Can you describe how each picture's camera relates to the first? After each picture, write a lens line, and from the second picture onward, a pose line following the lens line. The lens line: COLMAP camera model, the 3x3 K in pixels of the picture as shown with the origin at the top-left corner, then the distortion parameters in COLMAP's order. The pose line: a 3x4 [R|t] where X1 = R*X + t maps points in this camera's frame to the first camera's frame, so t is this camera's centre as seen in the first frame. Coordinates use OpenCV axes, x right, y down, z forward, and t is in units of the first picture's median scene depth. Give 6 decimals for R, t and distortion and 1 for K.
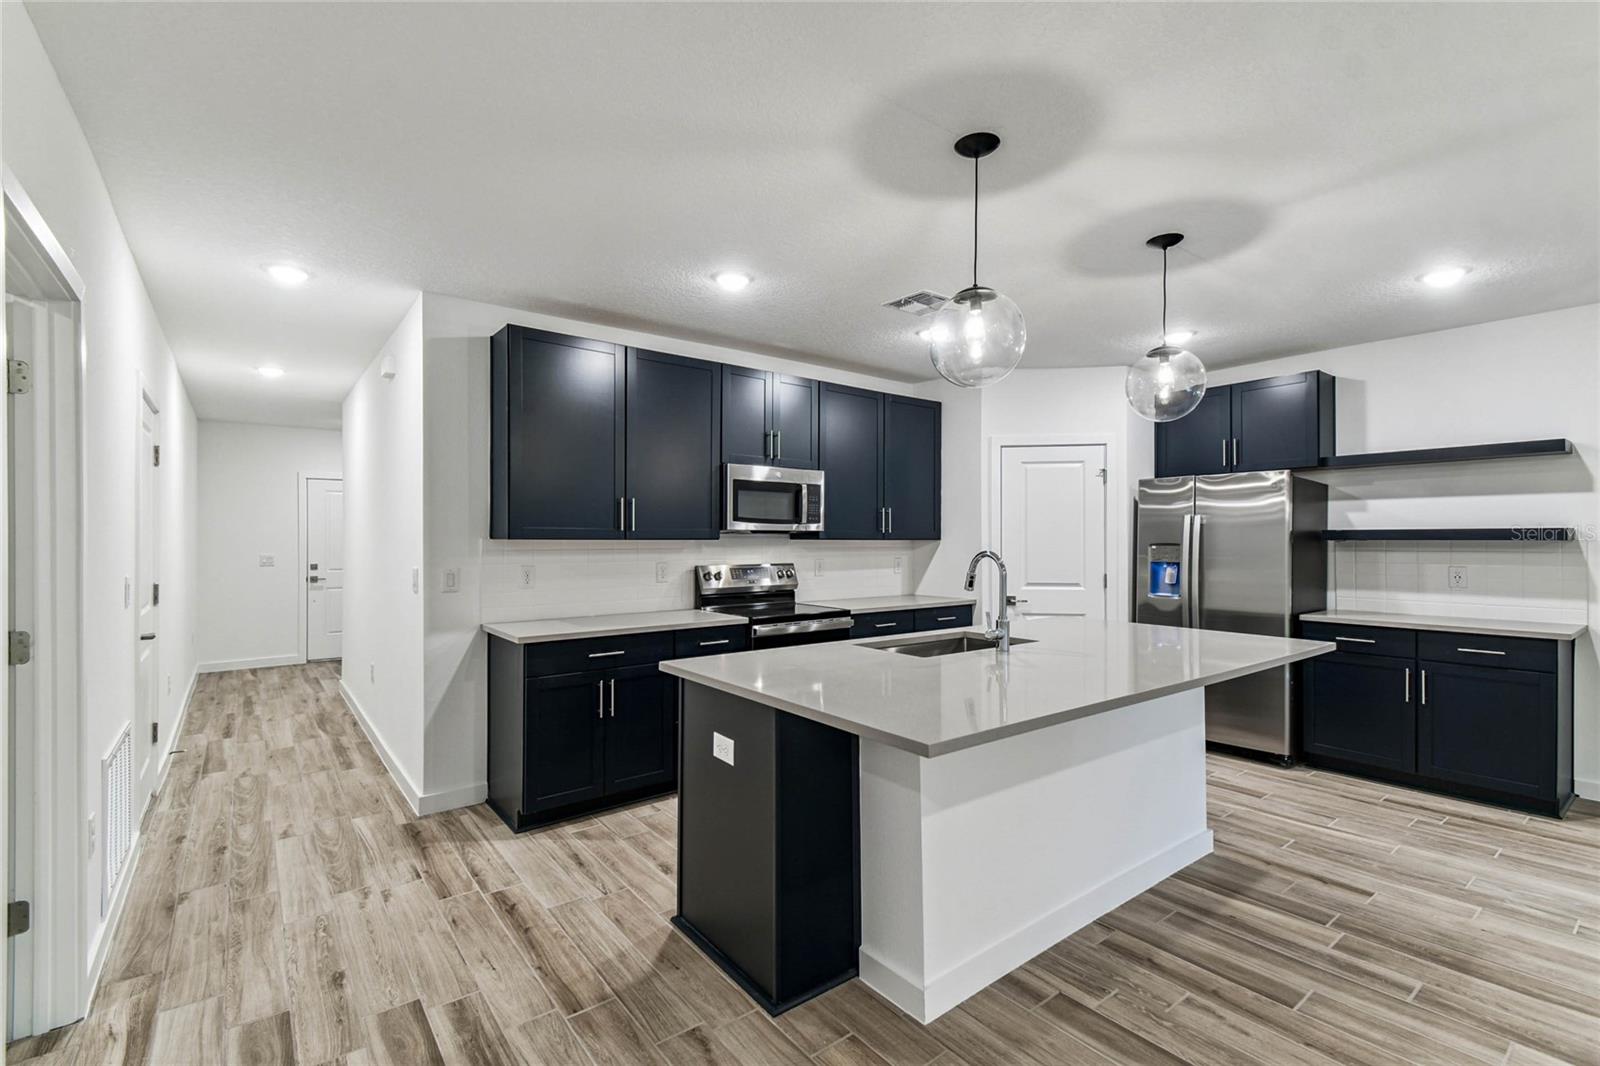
lens RADIAL K [[697.7, 0, 794.8], [0, 697.7, 536.0], [0, 0, 1]] dist [0.047606, -0.027541]
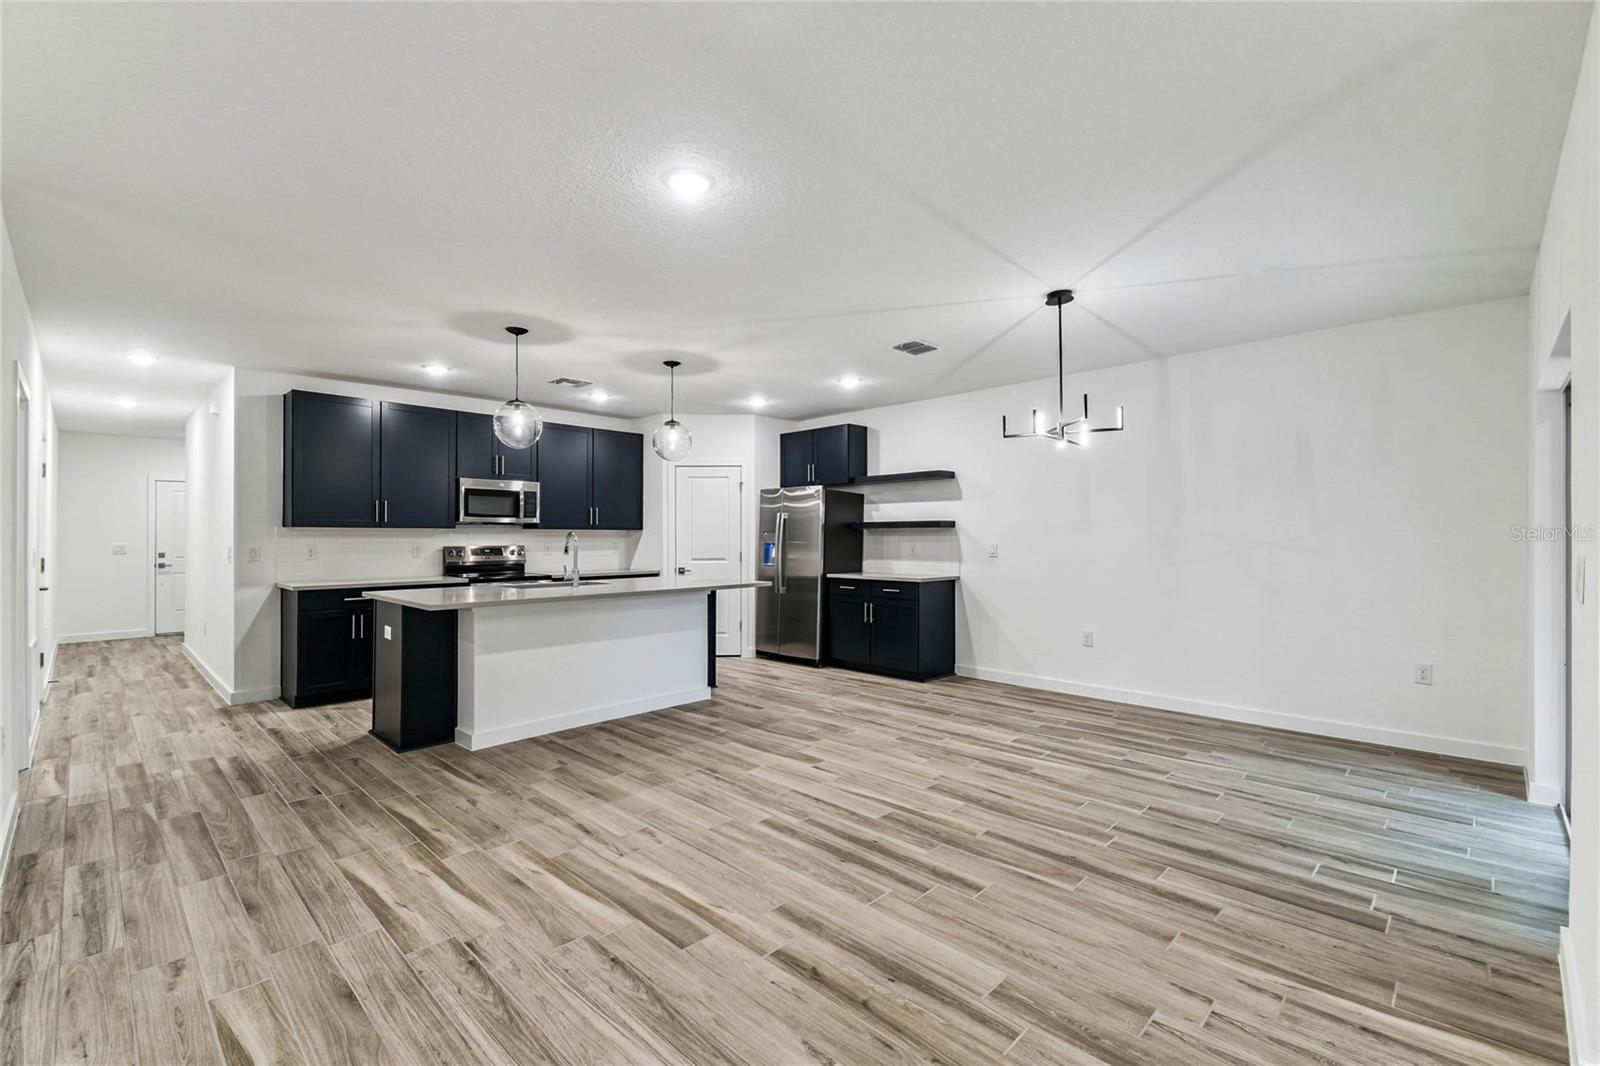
lens RADIAL K [[694.5, 0, 792.1], [0, 694.5, 532.4], [0, 0, 1]] dist [0.041143, -0.027163]
pose [[0.991677, -0.000856, 0.128744, 0.420355], [0.000519, 0.999996, 0.002649, 0.009559], [-0.128746, -0.002561, 0.991674, -0.593322]]
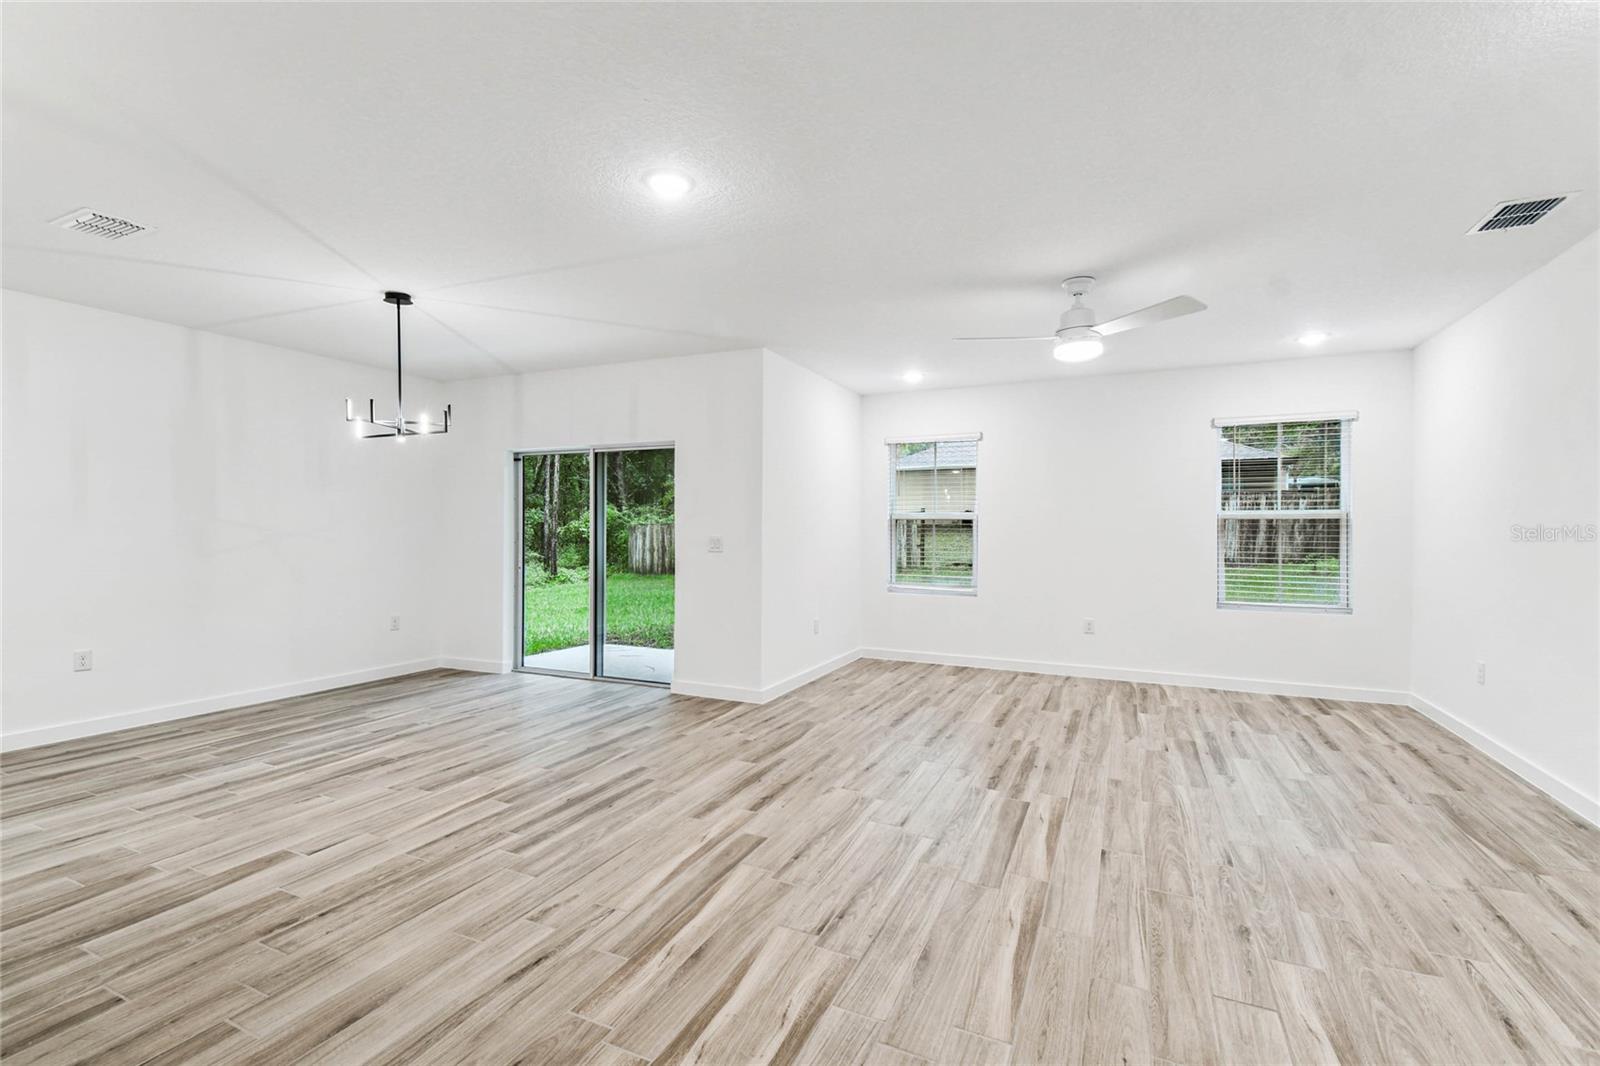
lens RADIAL K [[701.9, 0, 797.5], [0, 701.9, 531.0], [0, 0, 1]] dist [0.046228, -0.027955]
pose [[-0.451415, -0.004380, 0.892303, -0.212639], [-0.010428, 0.999946, -0.000367, 0.022386], [-0.892253, -0.009471, -0.451436, 0.214056]]
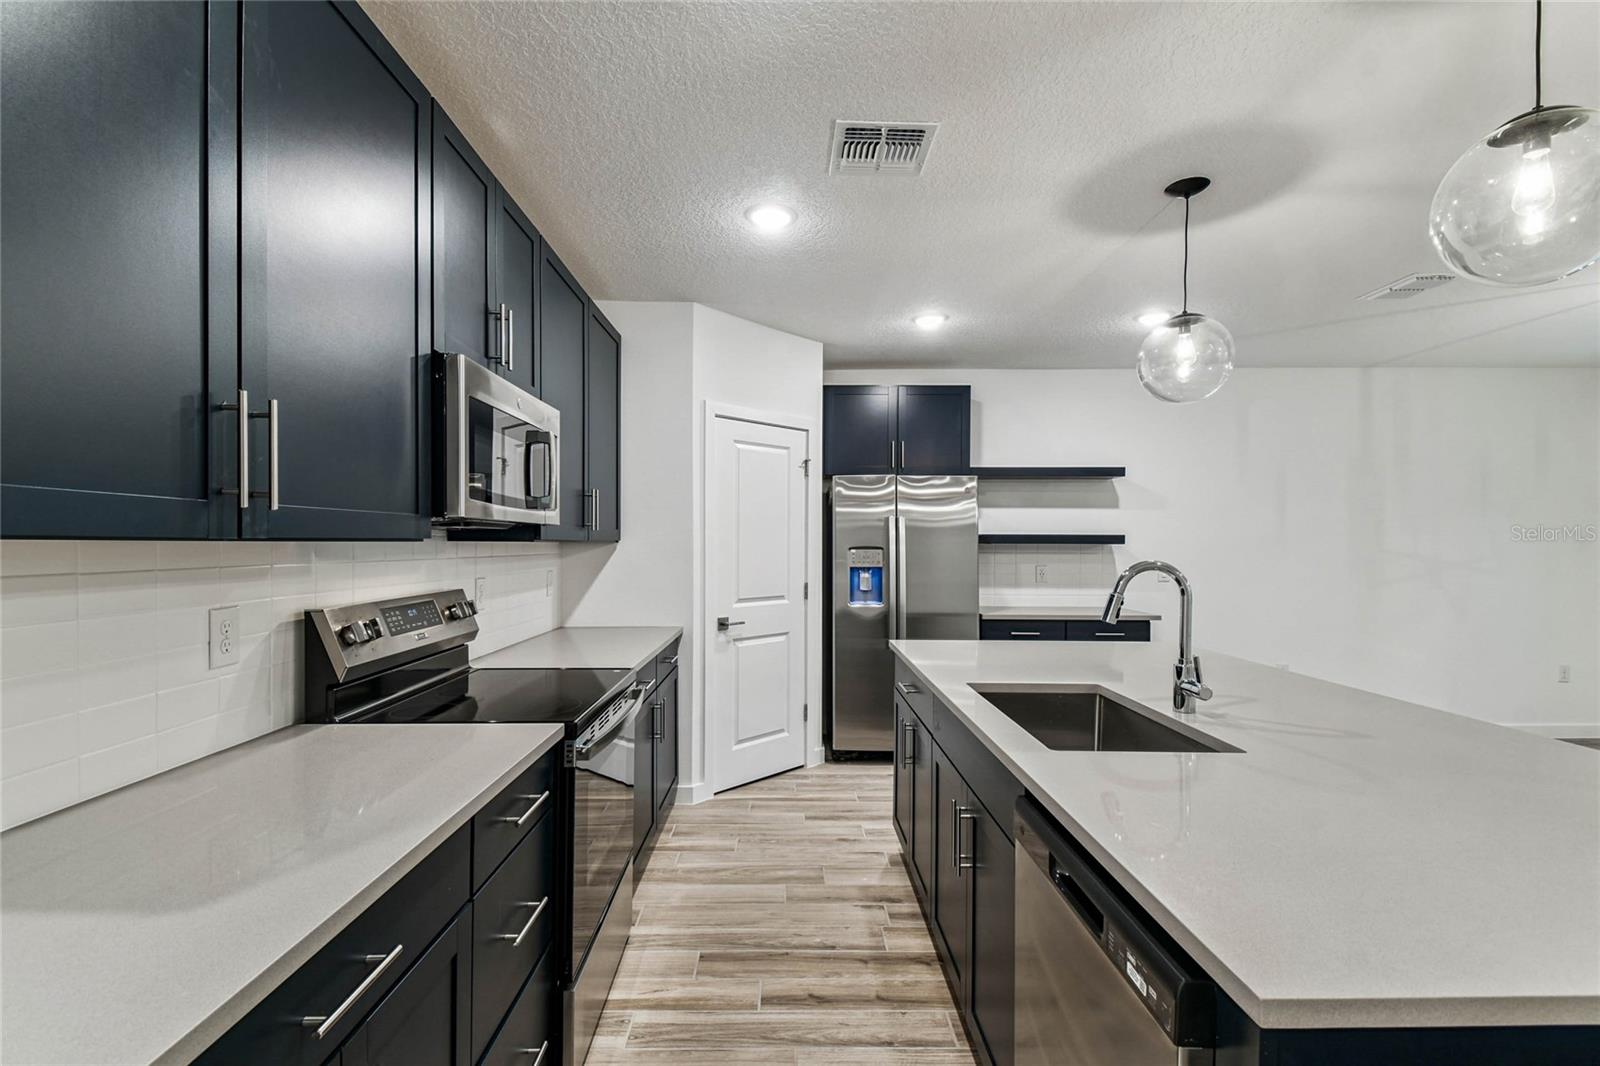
lens RADIAL K [[720.0, 0, 796.6], [0, 720.0, 548.9], [0, 0, 1]] dist [0.051118, -0.030662]
pose [[0.609776, -0.005312, 0.792556, -0.302257], [-0.006998, 0.999902, 0.012085, 0.002969], [-0.792543, -0.012915, 0.609679, 0.563392]]
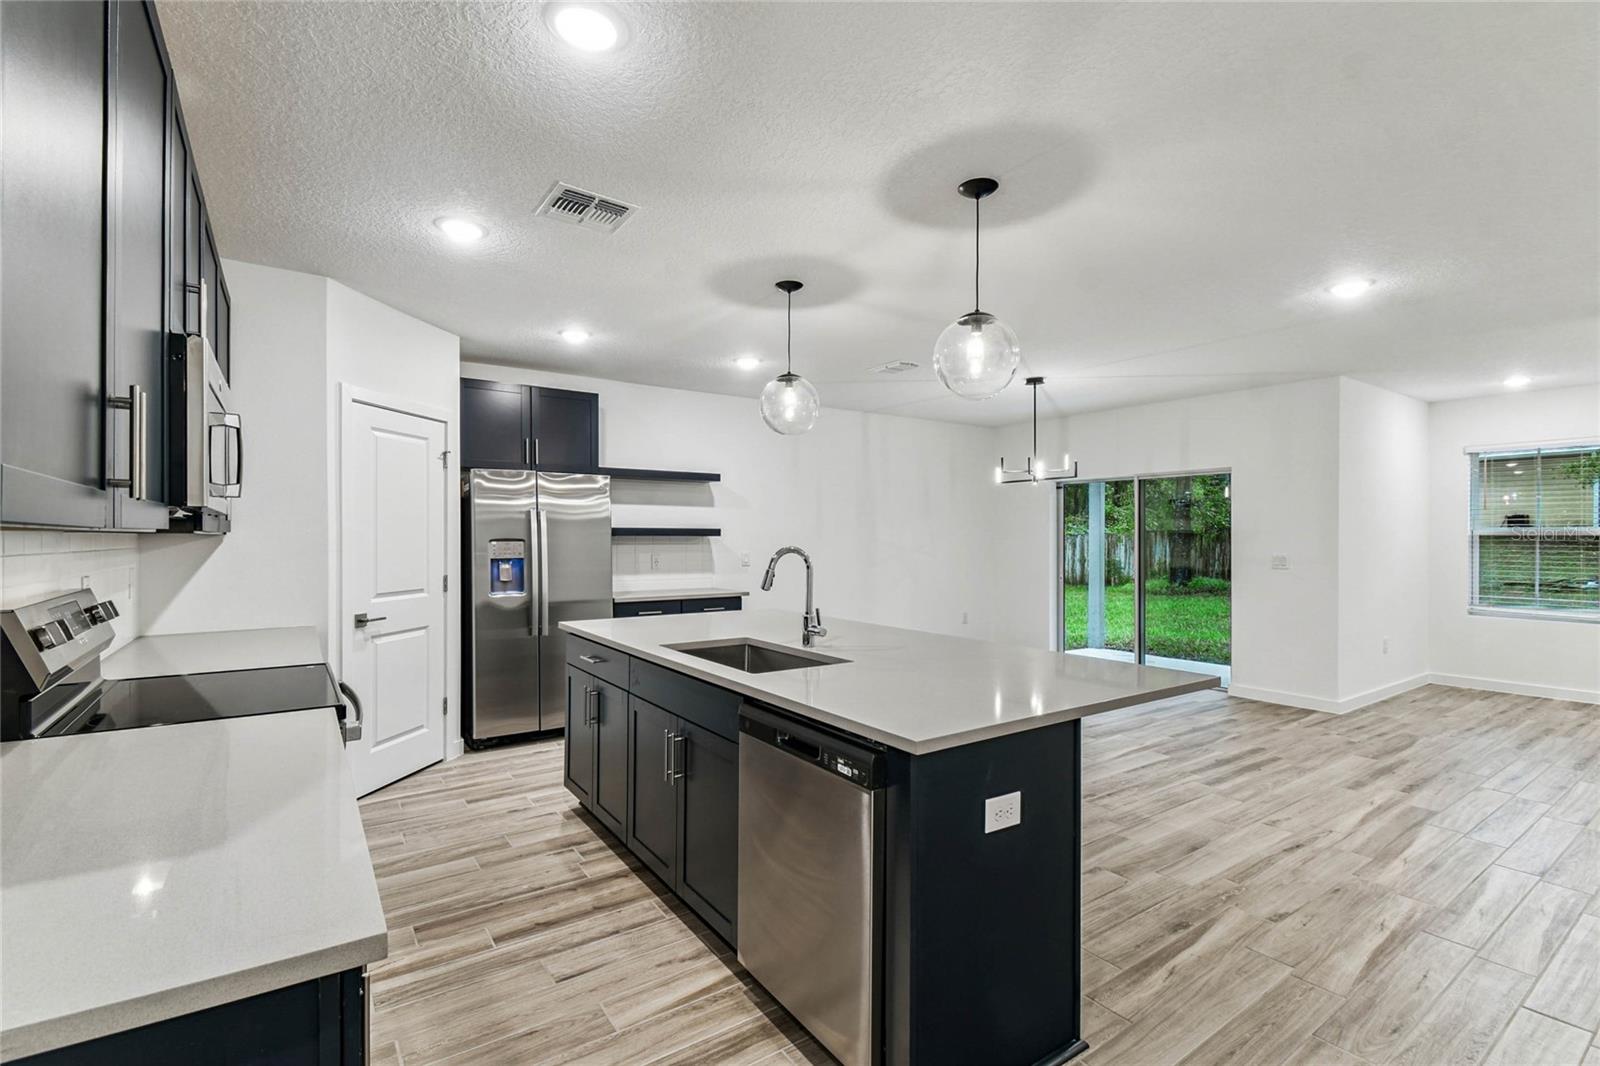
lens RADIAL K [[716.5, 0, 800.0], [0, 716.5, 533.0], [0, 0, 1]] dist [0.024262, -0.018129]
pose [[0.057783, 0.004561, 0.998319, -0.467417], [-0.006872, 0.999968, -0.004171, 0.004593], [-0.998306, -0.006619, 0.057812, 0.618240]]
